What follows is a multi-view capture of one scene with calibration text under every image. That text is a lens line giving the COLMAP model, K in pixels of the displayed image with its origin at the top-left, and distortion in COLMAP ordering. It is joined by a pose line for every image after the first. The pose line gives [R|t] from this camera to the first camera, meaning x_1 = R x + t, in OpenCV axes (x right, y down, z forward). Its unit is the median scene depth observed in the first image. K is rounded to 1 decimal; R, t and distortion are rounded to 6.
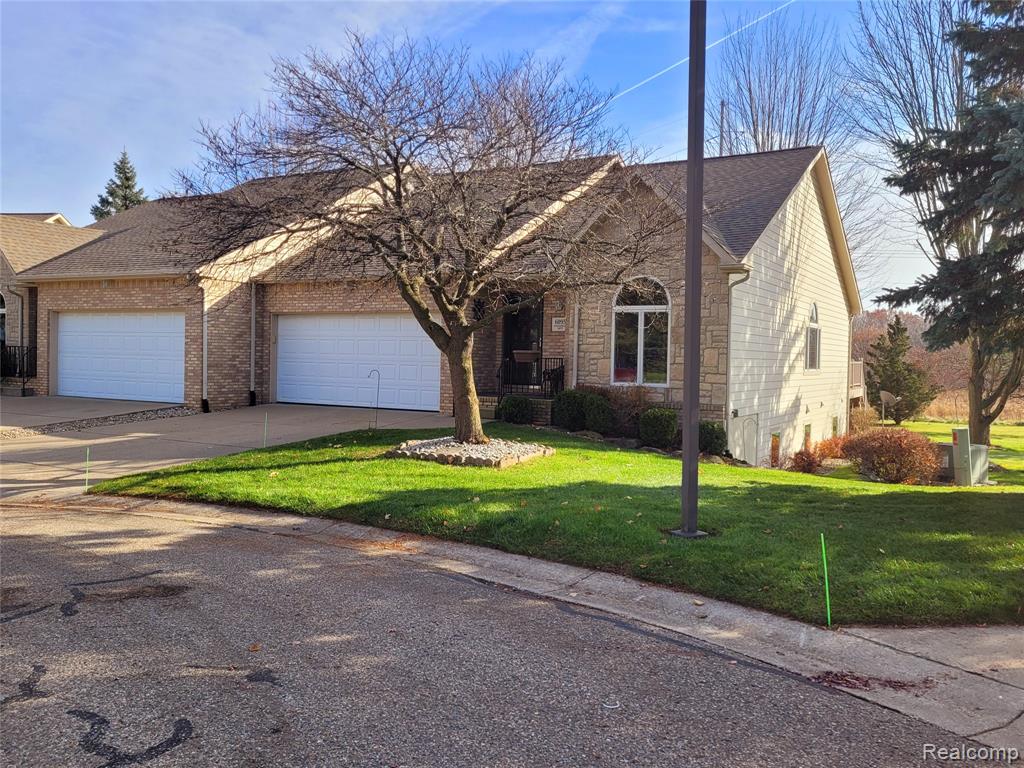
lens RADIAL K [[988.0, 0, 512.0], [0, 988.0, 384.0], [0, 0, 1]] dist [0.043420, 0.003790]
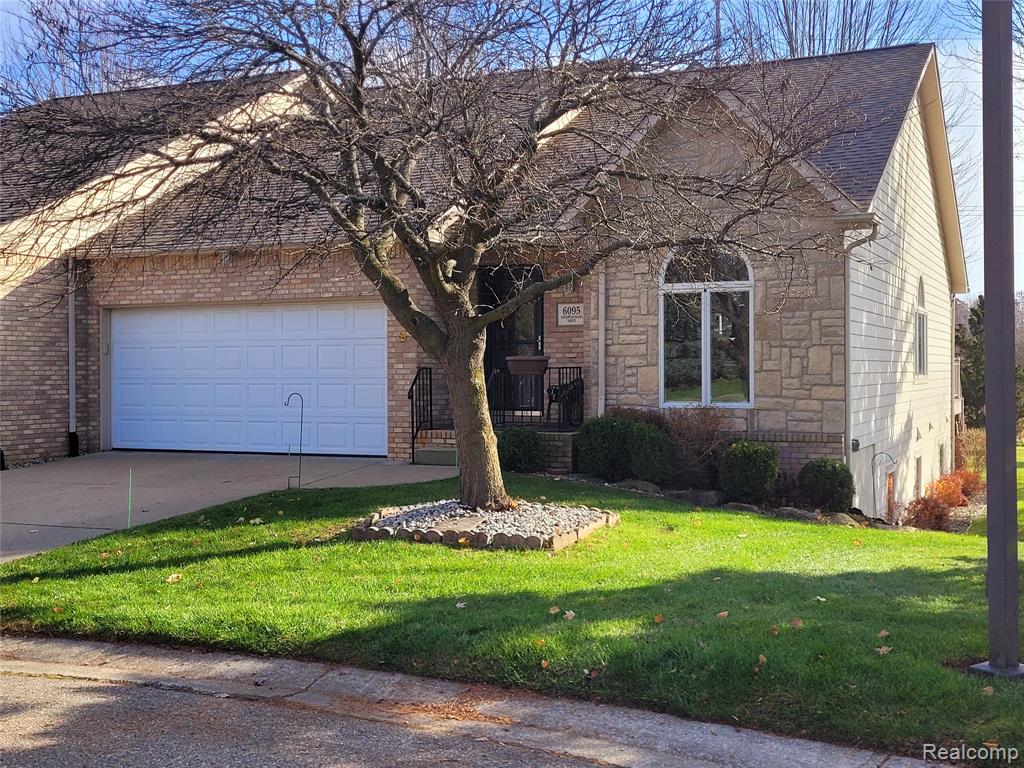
lens RADIAL K [[1372.6, 0, 511.9], [0, 1372.6, 386.5], [0, 0, 1]] dist [0.041836, -0.004055]
pose [[0.993964, -0.026046, 0.106567, -0.112115], [0.027548, 0.999540, -0.012653, -0.004359], [-0.106189, 0.015513, 0.994225, 0.156134]]
